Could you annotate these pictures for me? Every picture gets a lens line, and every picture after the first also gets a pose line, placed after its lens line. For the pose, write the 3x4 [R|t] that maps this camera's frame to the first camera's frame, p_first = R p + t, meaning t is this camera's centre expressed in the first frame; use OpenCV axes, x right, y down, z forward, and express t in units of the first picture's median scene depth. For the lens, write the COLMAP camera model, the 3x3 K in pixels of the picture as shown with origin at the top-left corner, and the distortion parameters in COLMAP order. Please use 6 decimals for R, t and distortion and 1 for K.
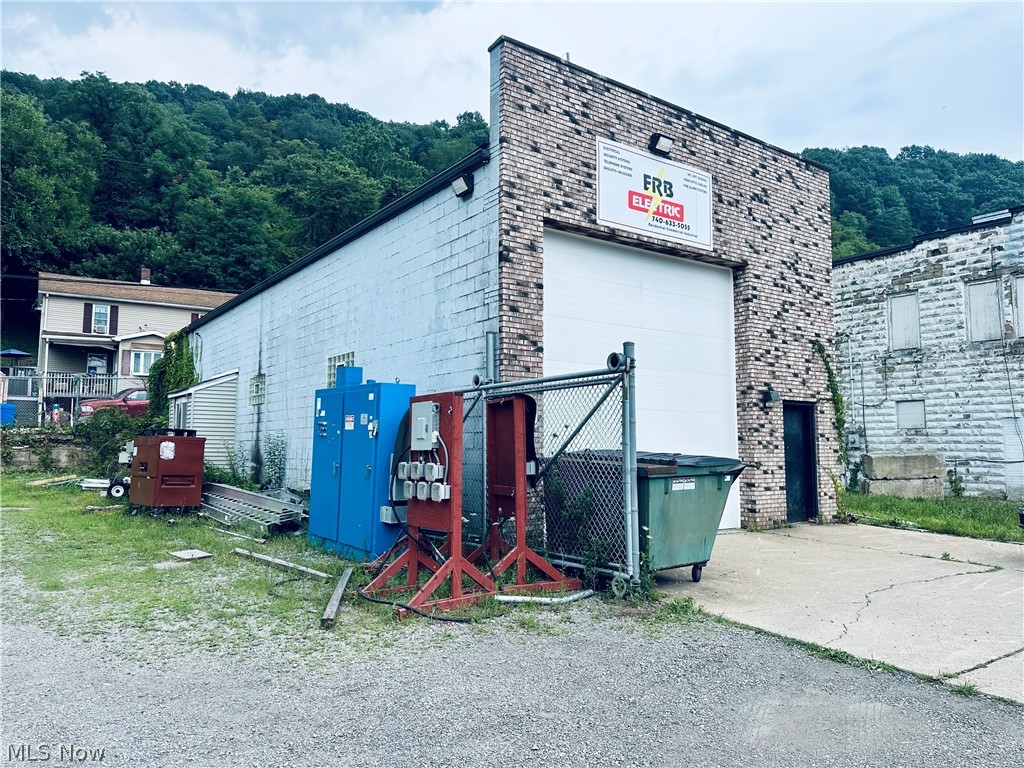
lens RADIAL K [[722.4, 0, 511.4], [0, 722.4, 385.3], [0, 0, 1]] dist [0.022245, 0.000195]
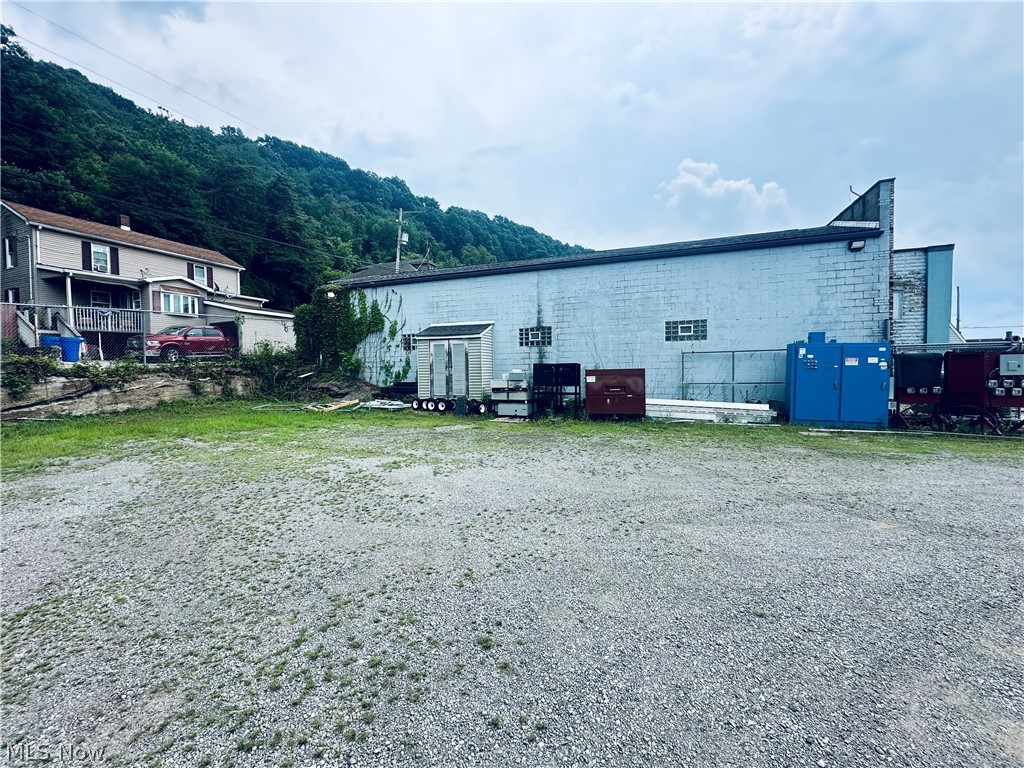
lens RADIAL K [[407.8, 0, 511.0], [0, 407.8, 379.0], [0, 0, 1]] dist [-0.001791, -0.000044]
pose [[0.829339, -0.028869, 0.557999, -0.400080], [-0.033730, 0.994256, 0.101573, 0.004280], [-0.557726, -0.103059, 0.823602, 0.148651]]
